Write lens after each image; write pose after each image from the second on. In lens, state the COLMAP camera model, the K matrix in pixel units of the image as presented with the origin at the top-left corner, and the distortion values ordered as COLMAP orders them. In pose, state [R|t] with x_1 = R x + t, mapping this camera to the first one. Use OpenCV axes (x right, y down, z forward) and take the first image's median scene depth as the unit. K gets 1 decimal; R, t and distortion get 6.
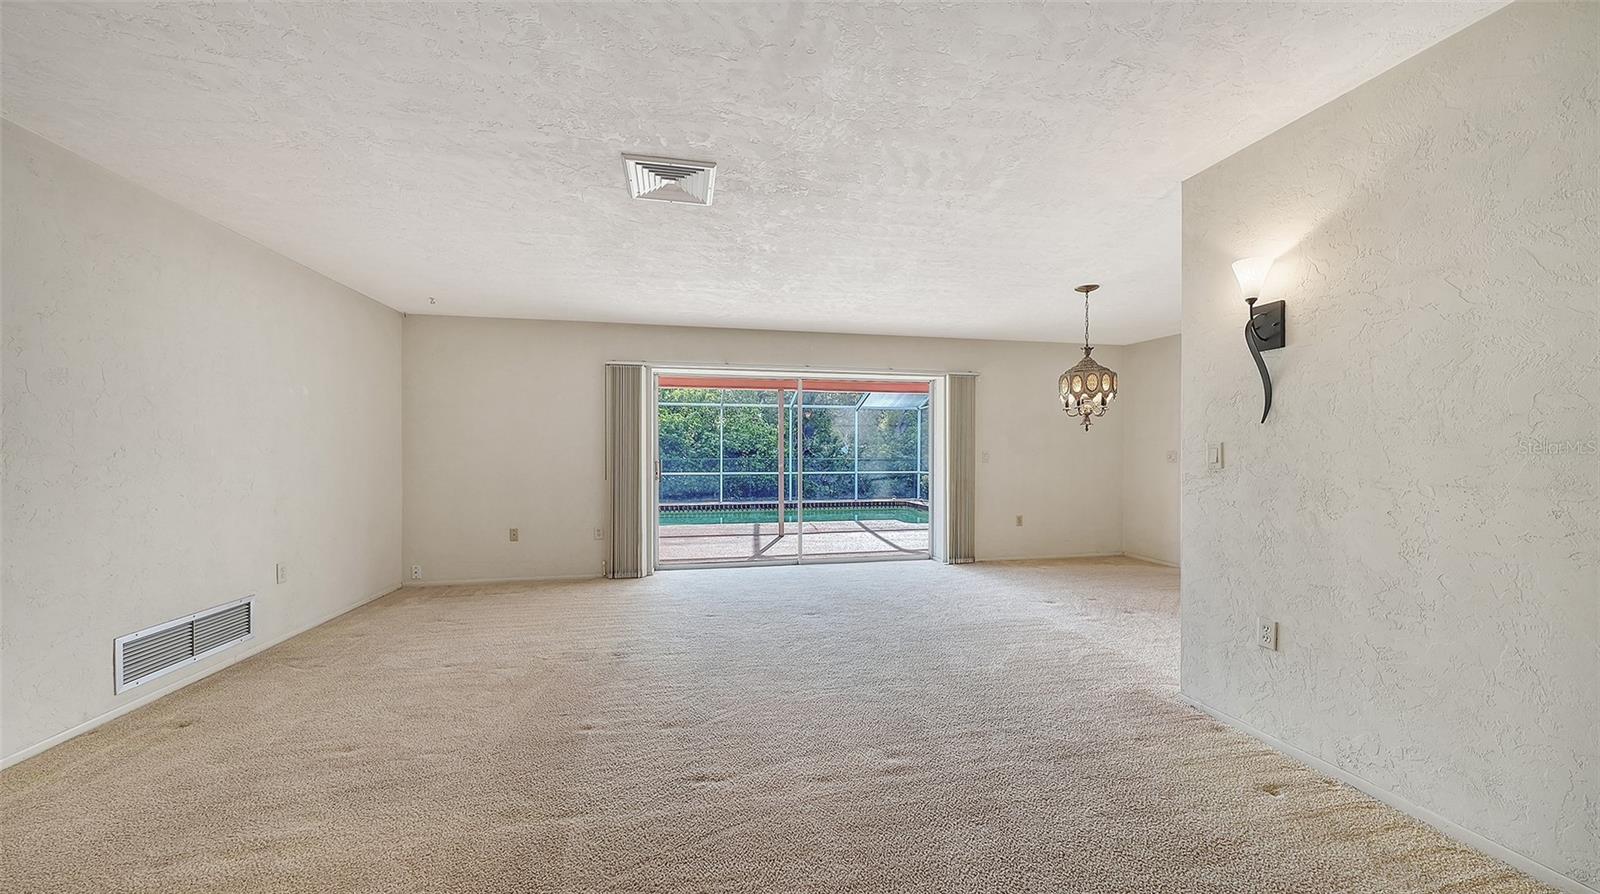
lens RADIAL K [[572.7, 0, 801.5], [0, 572.7, 462.2], [0, 0, 1]] dist [0.001894, 0.000024]
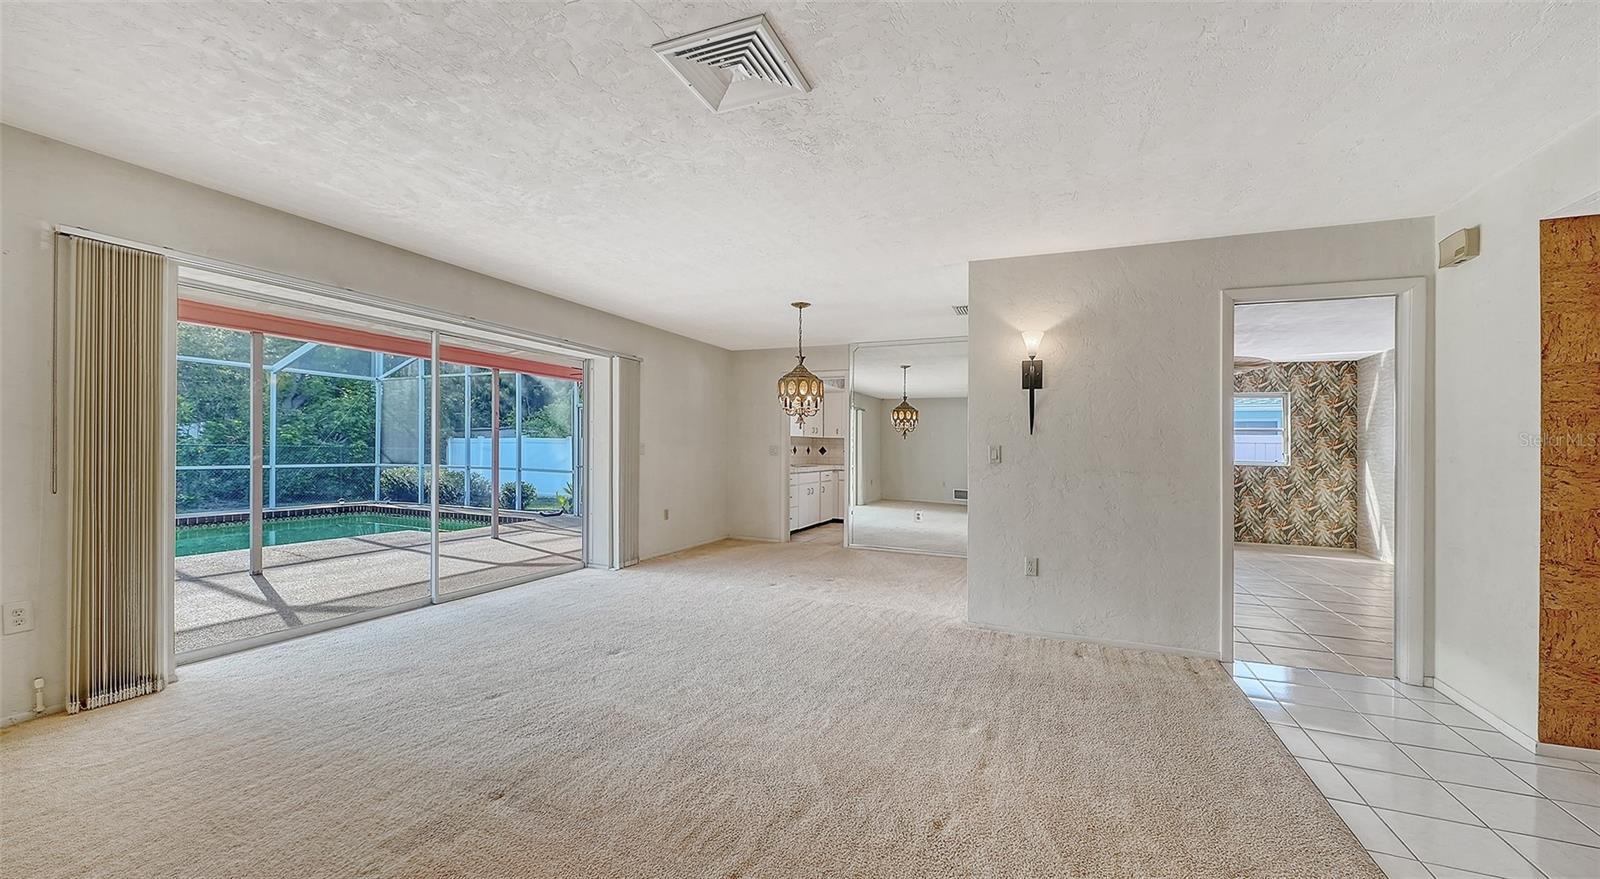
lens RADIAL K [[603.8, 0, 822.6], [0, 603.8, 449.1], [0, 0, 1]] dist [-0.001216, -0.000093]
pose [[0.547858, 0.010819, 0.836501, -0.483160], [-0.008047, 0.999938, -0.007662, -0.005487], [-0.836532, -0.002534, 0.547912, 0.298382]]
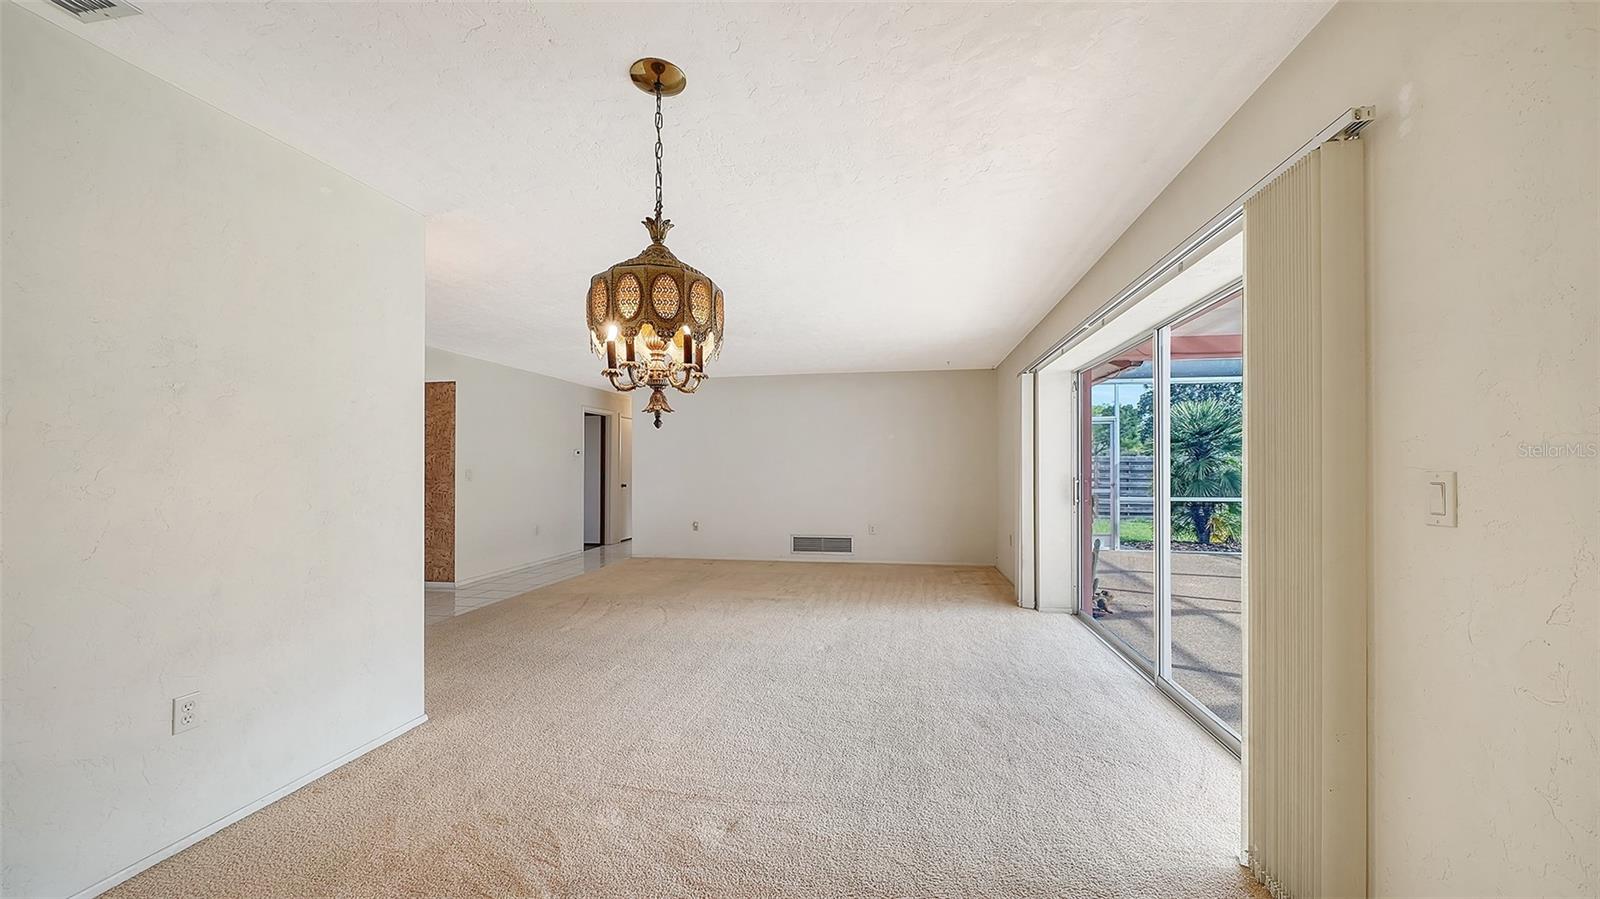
lens RADIAL K [[562.6, 0, 799.8], [0, 562.6, 466.7], [0, 0, 1]] dist [-0.001295, -0.000331]
pose [[-0.374764, 0.001925, -0.927118, 0.815992], [-0.010562, 0.999924, 0.006345, -0.027406], [0.927060, 0.012170, -0.374715, 1.215730]]
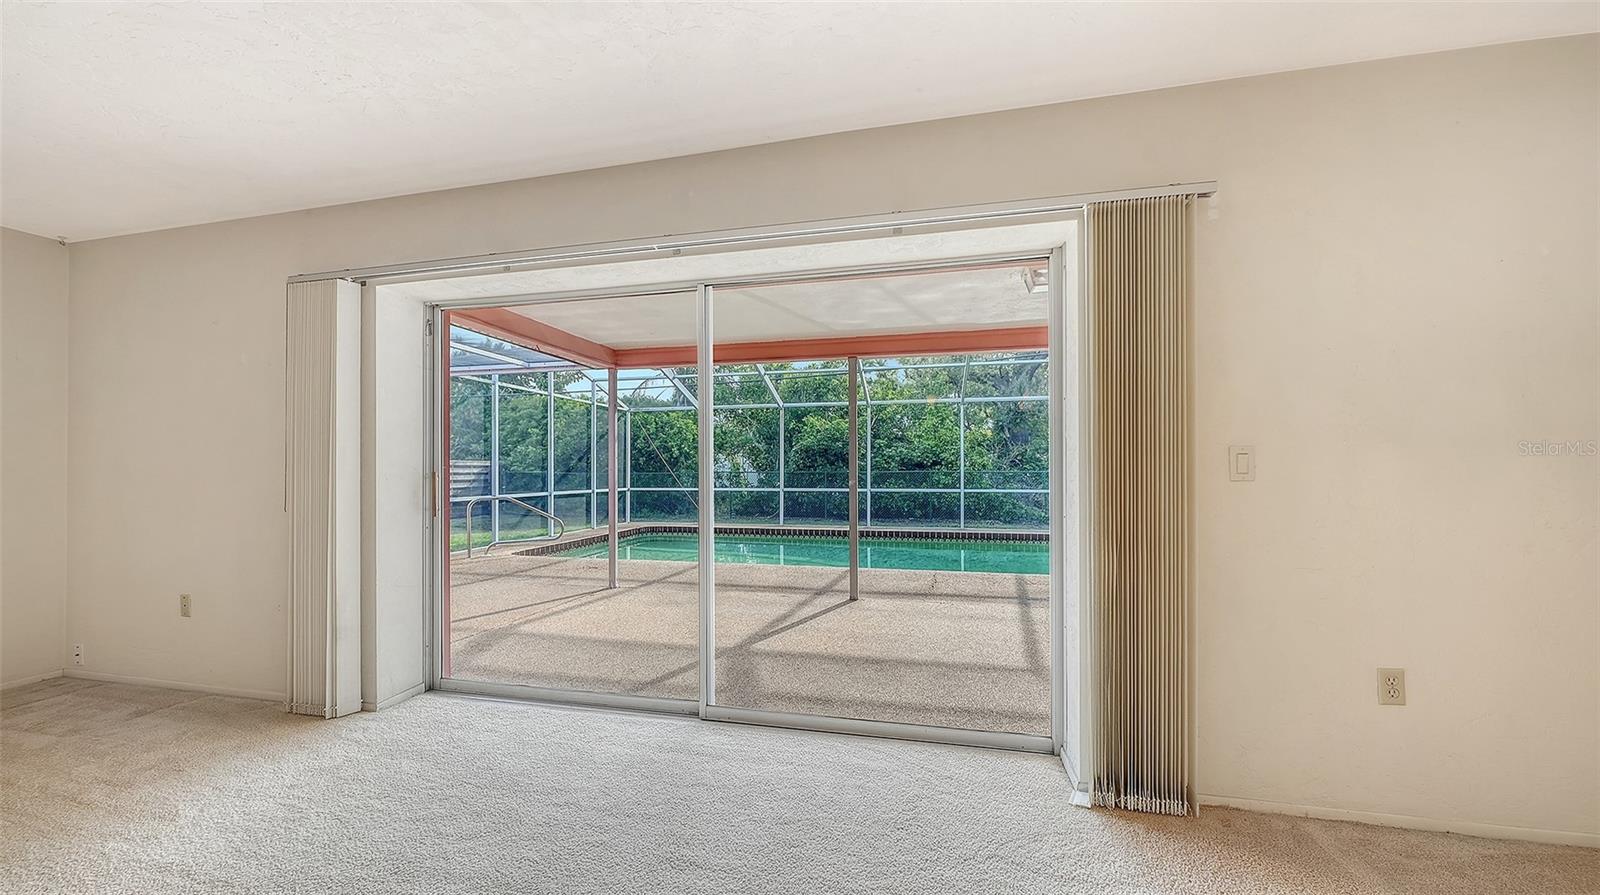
lens RADIAL K [[572.7, 0, 801.5], [0, 572.7, 462.7], [0, 0, 1]] dist [0.001894, 0.000024]
pose [[0.907791, -0.005896, -0.419382, 0.332536], [-0.003312, 0.999769, -0.021226, -0.004087], [0.419410, 0.020657, 0.907562, 0.873045]]
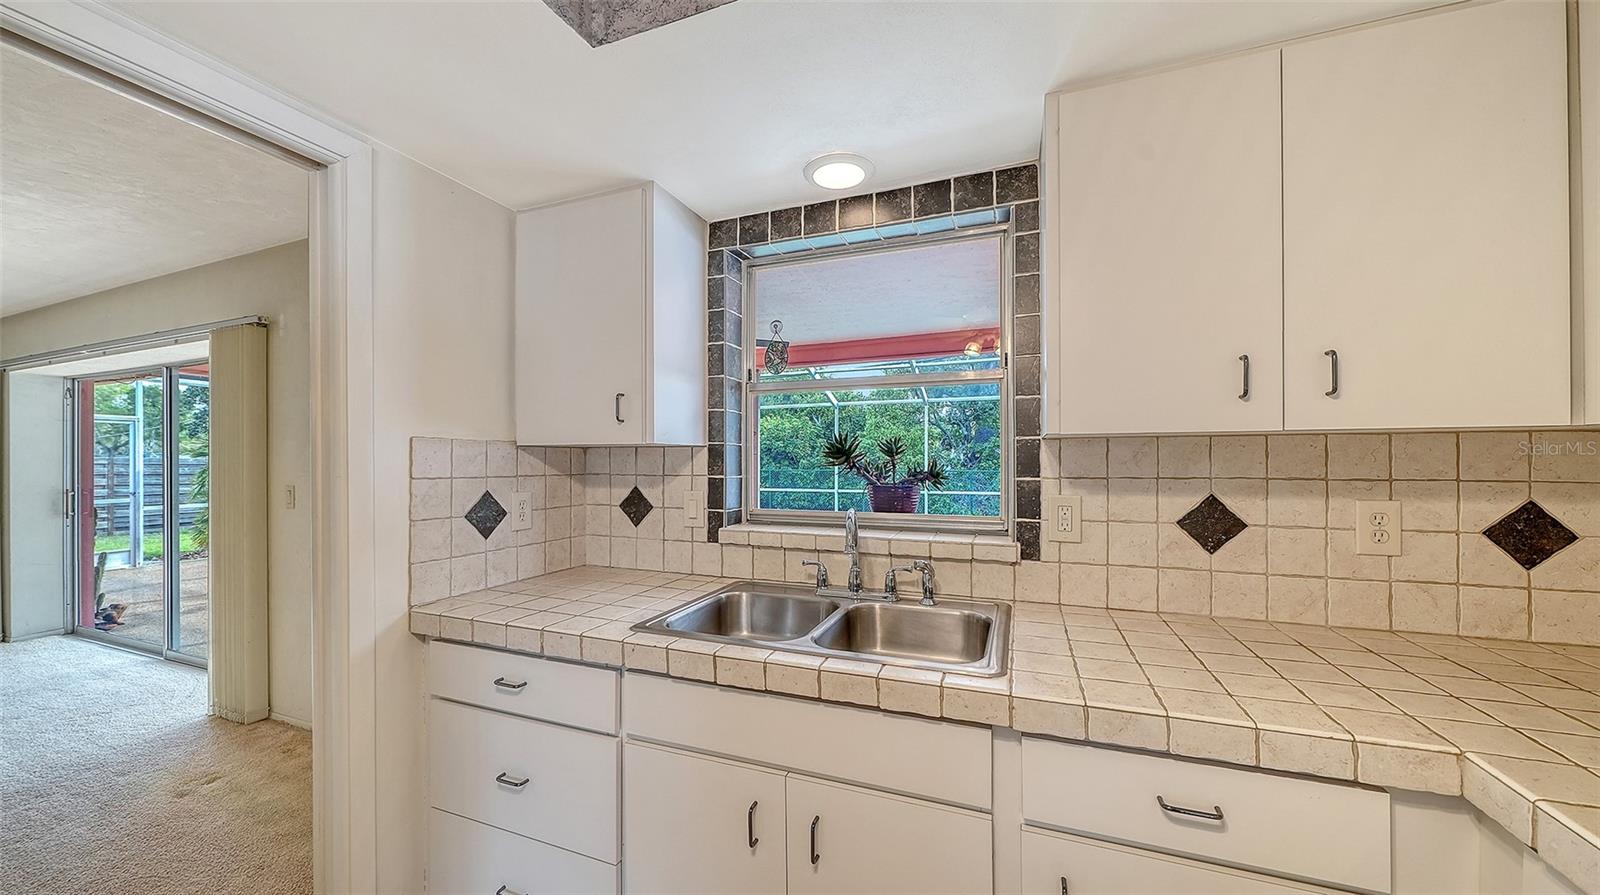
lens RADIAL K [[562.6, 0, 799.8], [0, 562.6, 464.7], [0, 0, 1]] dist [-0.001295, -0.000331]
pose [[0.833204, -0.000889, -0.552964, 1.303947], [-0.006048, 0.999924, -0.010721, -0.048584], [0.552932, 0.012277, 0.833136, 1.184975]]
